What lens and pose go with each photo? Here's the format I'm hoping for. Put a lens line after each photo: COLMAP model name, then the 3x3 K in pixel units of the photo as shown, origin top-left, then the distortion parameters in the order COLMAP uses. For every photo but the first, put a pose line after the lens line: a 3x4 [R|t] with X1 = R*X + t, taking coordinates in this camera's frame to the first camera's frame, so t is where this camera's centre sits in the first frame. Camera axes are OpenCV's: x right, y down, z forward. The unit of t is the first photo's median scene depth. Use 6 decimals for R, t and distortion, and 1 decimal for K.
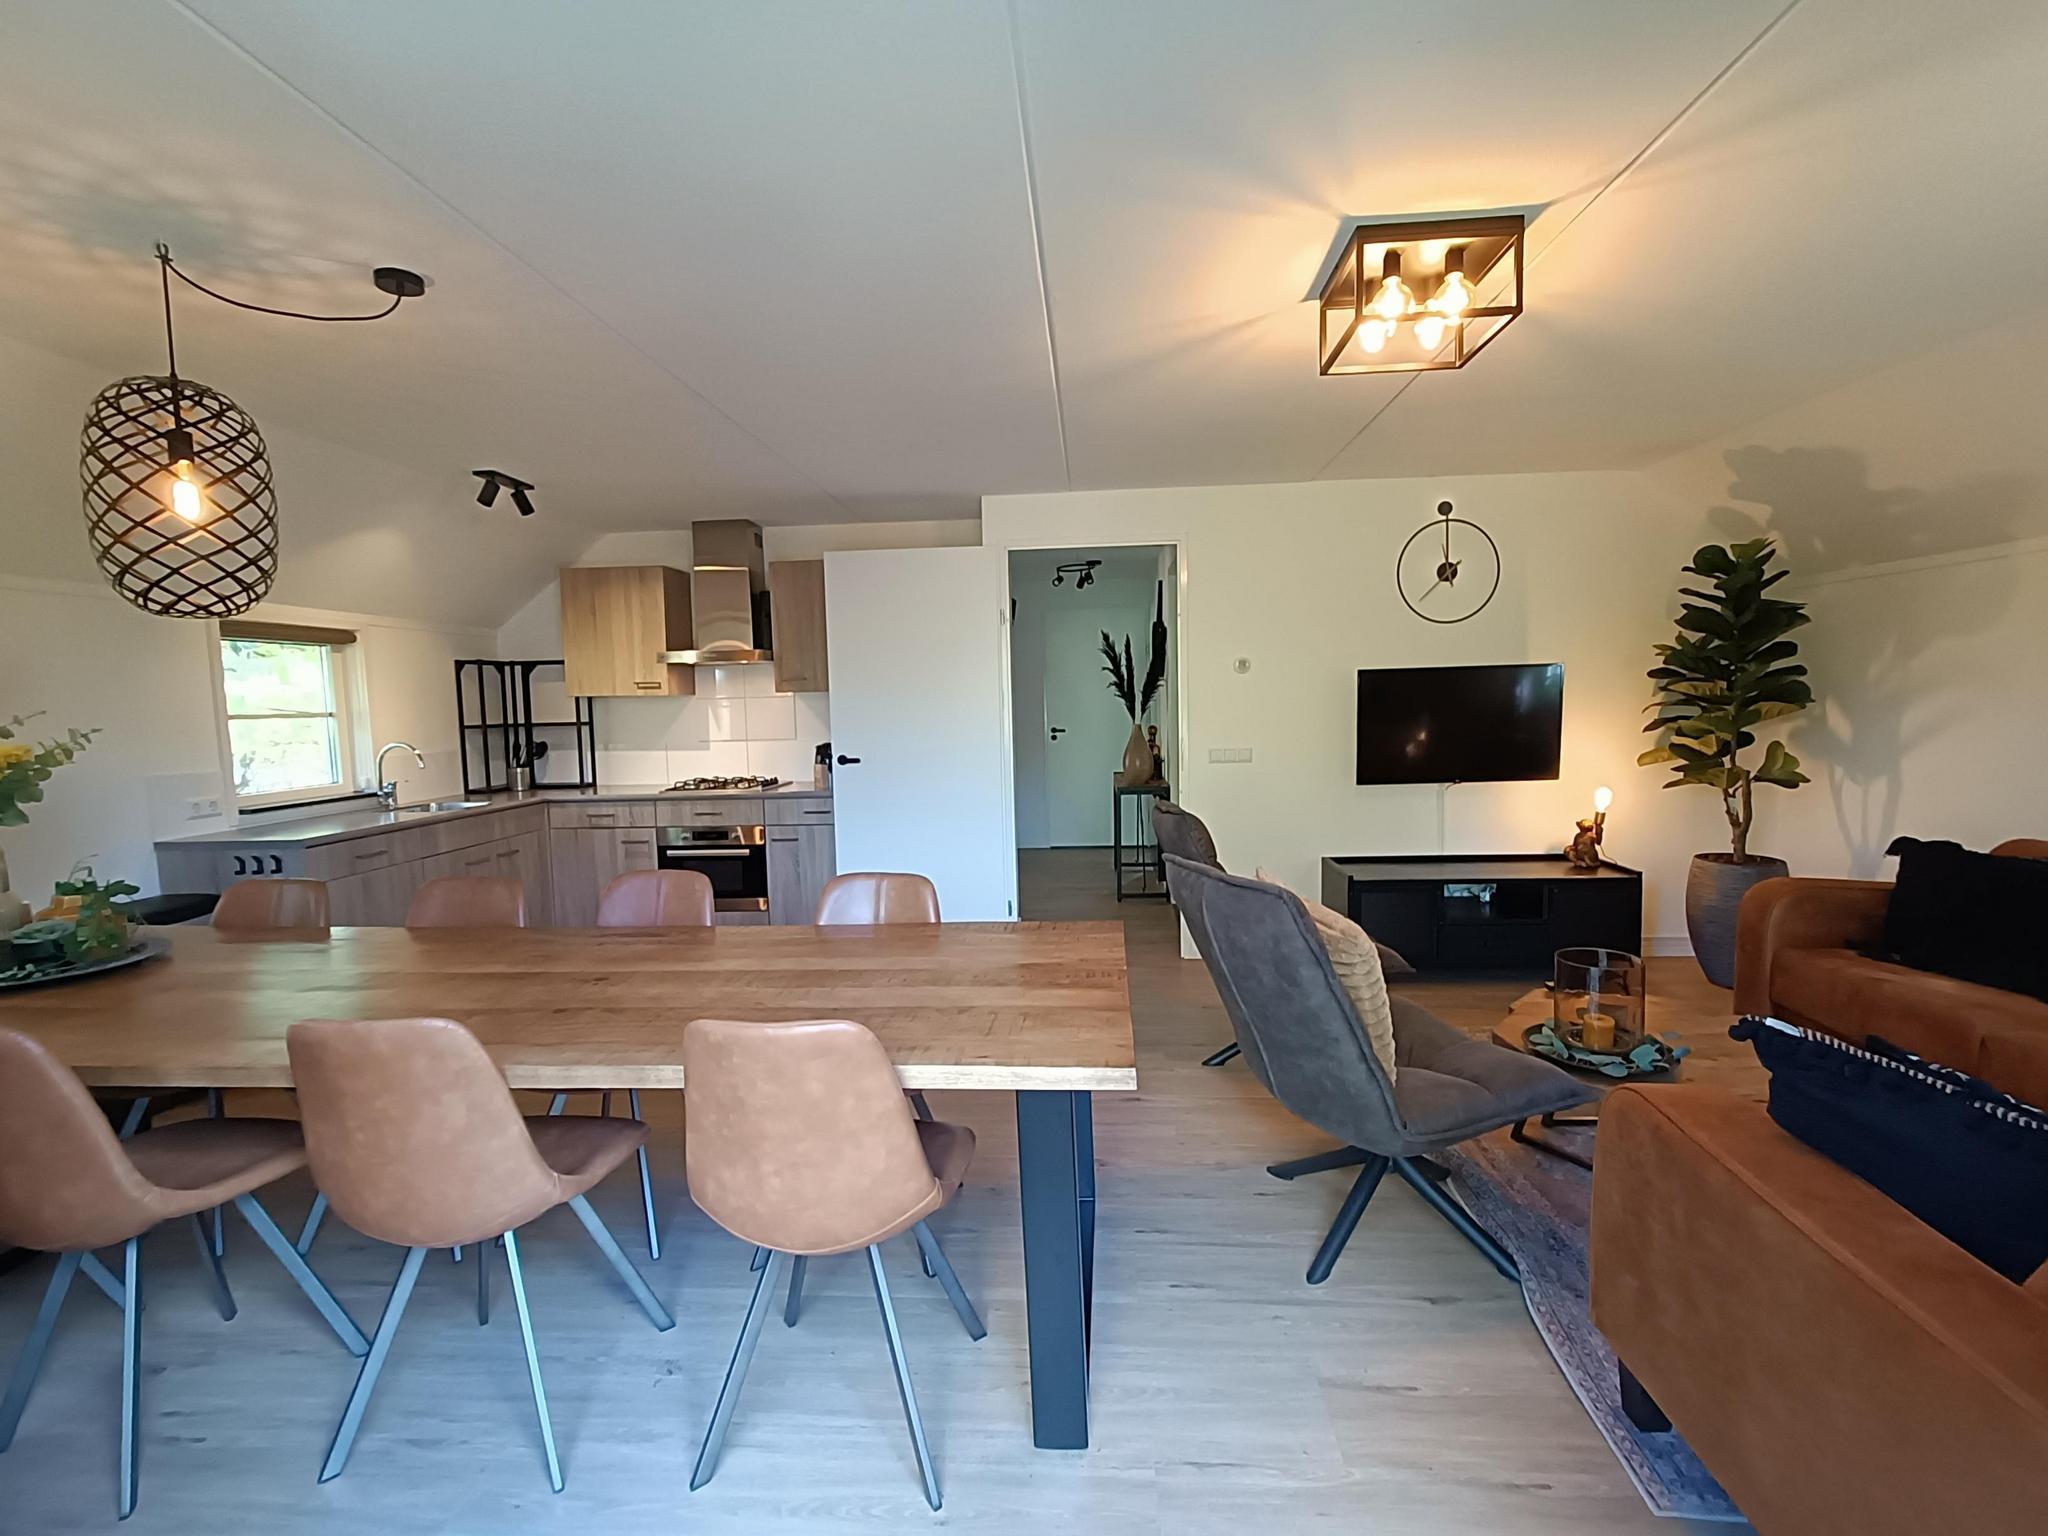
lens RADIAL K [[937.5, 0, 1043.3], [0, 937.5, 774.0], [0, 0, 1]] dist [0.011459, -0.000843]
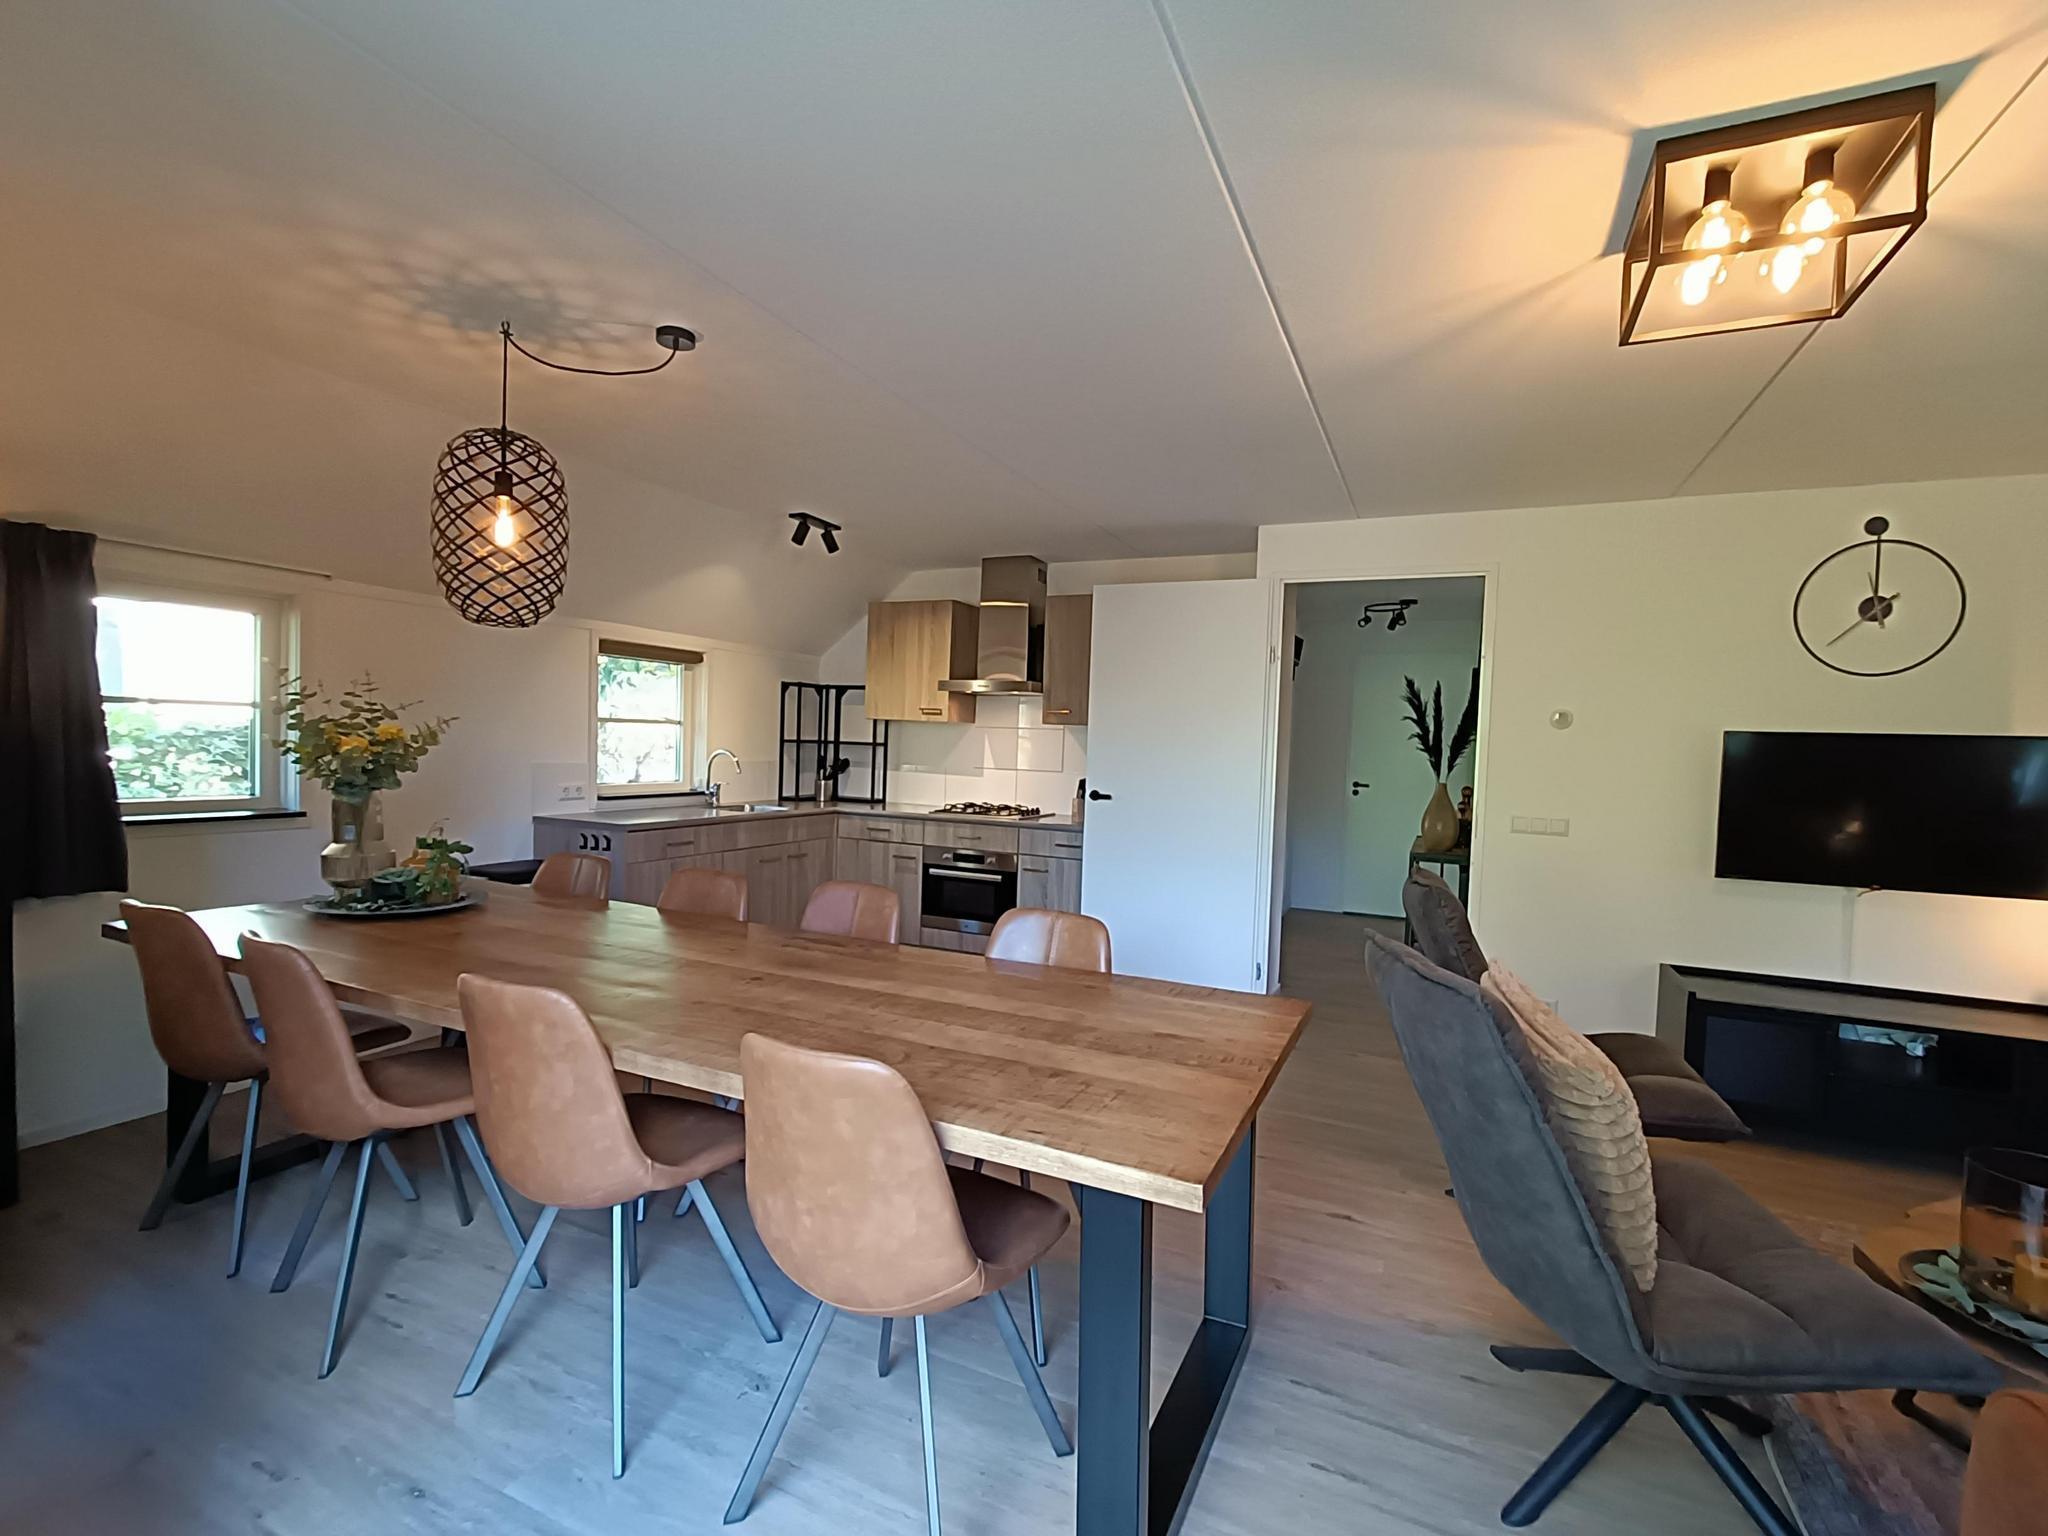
lens RADIAL K [[937.5, 0, 1032.9], [0, 937.5, 775.3], [0, 0, 1]] dist [0.011459, -0.000843]
pose [[0.932751, 0.070140, -0.353631, 0.094396], [-0.086678, 0.995750, -0.031127, 0.000713], [0.349945, 0.059686, 0.934867, 0.074593]]
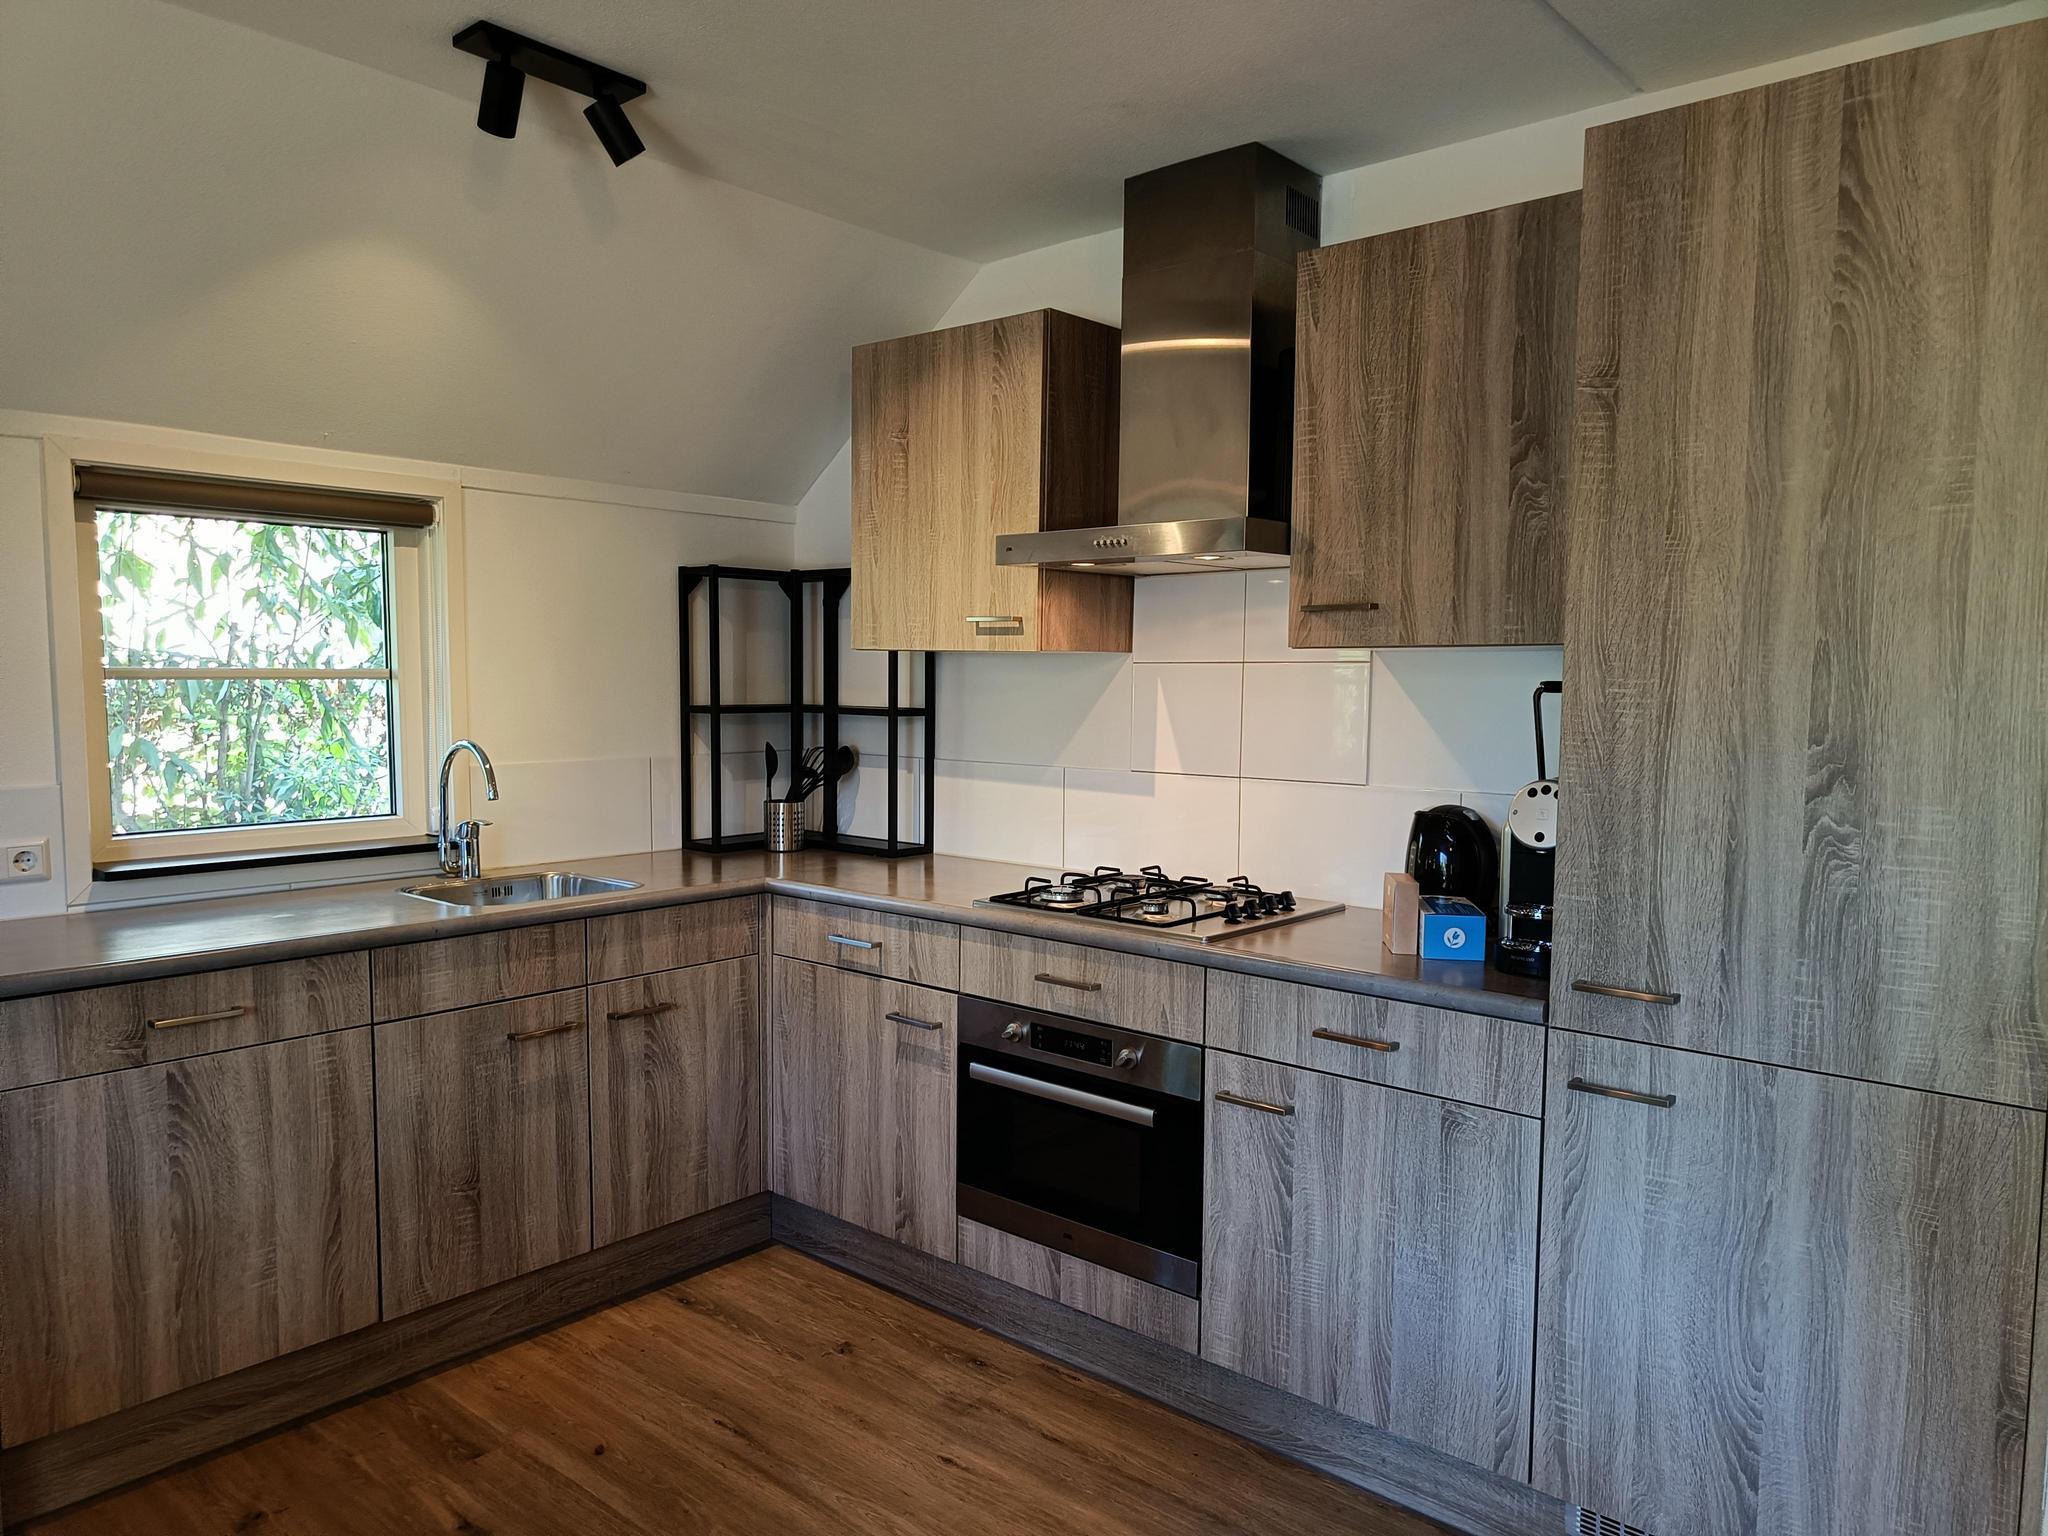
lens RADIAL K [[1403.1, 0, 1006.2], [0, 1403.1, 776.3], [0, 0, 1]] dist [0.005091, -0.001939]
pose [[0.789941, 0.074874, -0.608595, -0.076741], [-0.076508, 0.996796, 0.023329, -0.063460], [0.608391, 0.028134, 0.793138, 0.759171]]
